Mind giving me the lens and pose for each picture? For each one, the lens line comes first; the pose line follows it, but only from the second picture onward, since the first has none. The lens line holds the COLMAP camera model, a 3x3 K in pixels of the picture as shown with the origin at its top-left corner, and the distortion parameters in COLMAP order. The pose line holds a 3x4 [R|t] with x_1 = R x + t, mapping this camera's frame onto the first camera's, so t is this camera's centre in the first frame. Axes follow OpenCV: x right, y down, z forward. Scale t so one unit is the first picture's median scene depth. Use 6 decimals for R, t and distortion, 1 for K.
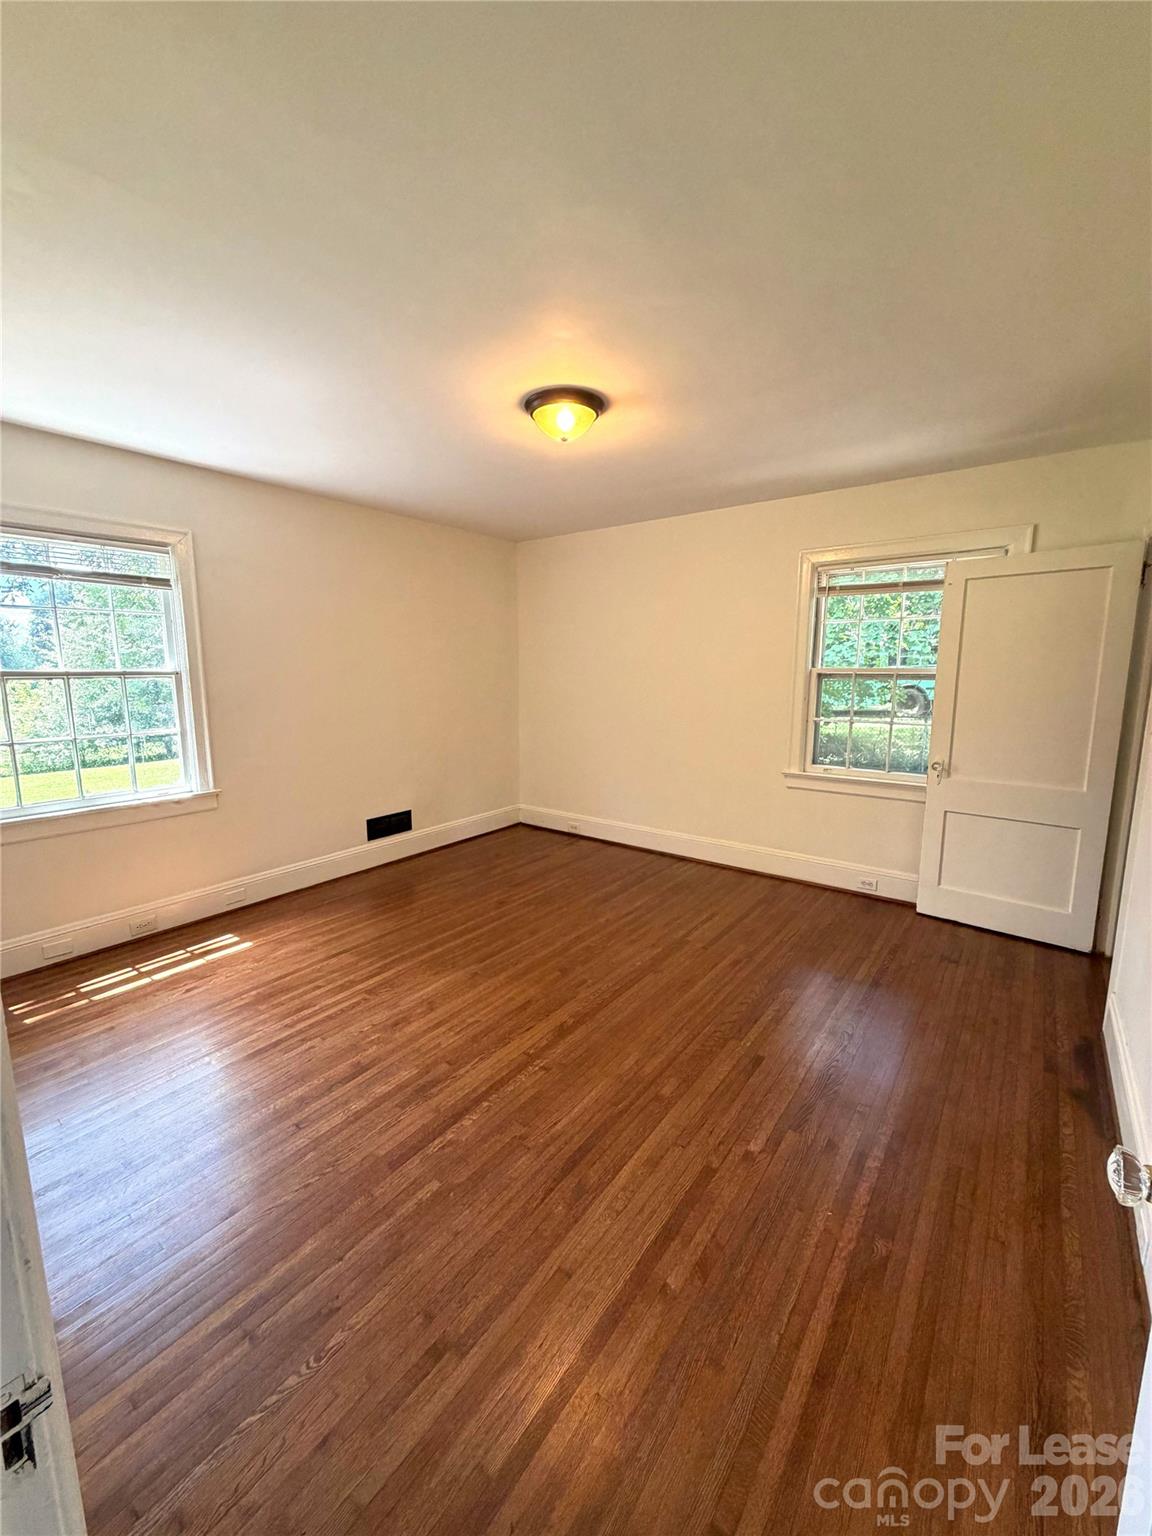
lens RADIAL K [[610.9, 0, 576.0], [0, 610.9, 767.9], [0, 0, 1]] dist [-0.001669, -0.000087]
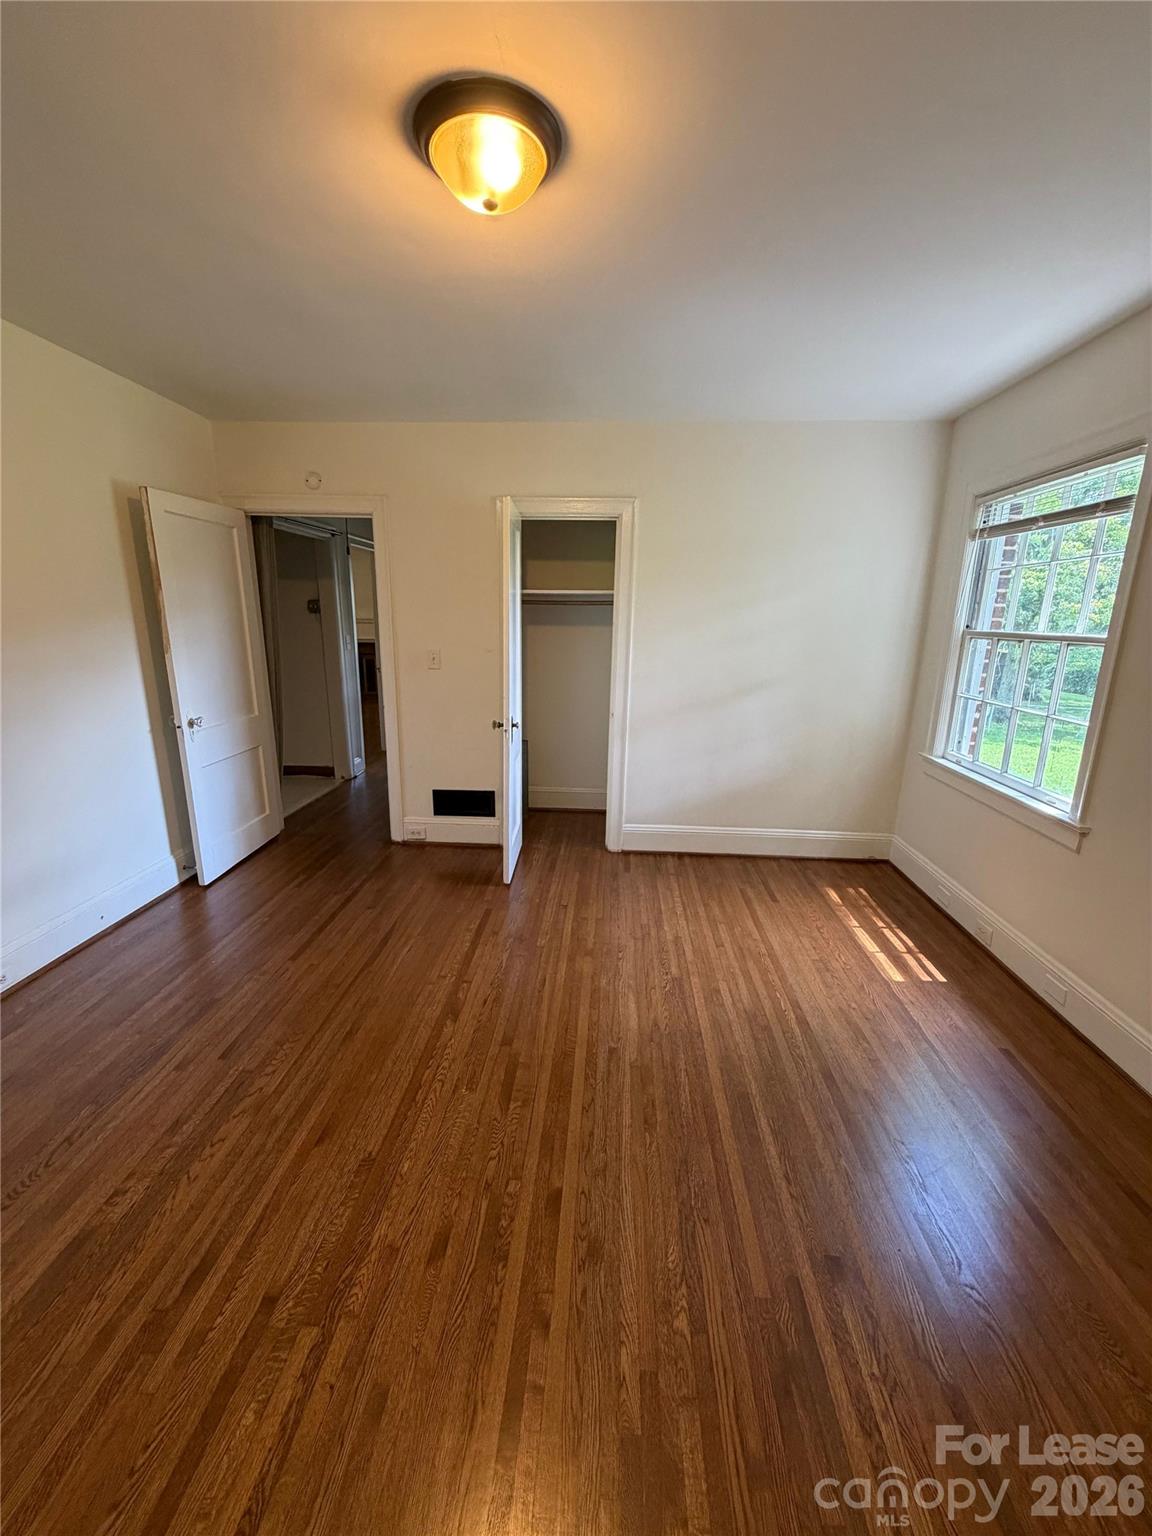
lens RADIAL K [[610.9, 0, 578.3], [0, 610.9, 764.0], [0, 0, 1]] dist [-0.001669, -0.000087]
pose [[-0.833042, 0.117628, -0.540560, 0.219594], [-0.100149, 0.928922, 0.356475, -0.223719], [0.544070, 0.351096, -0.762050, 1.320474]]
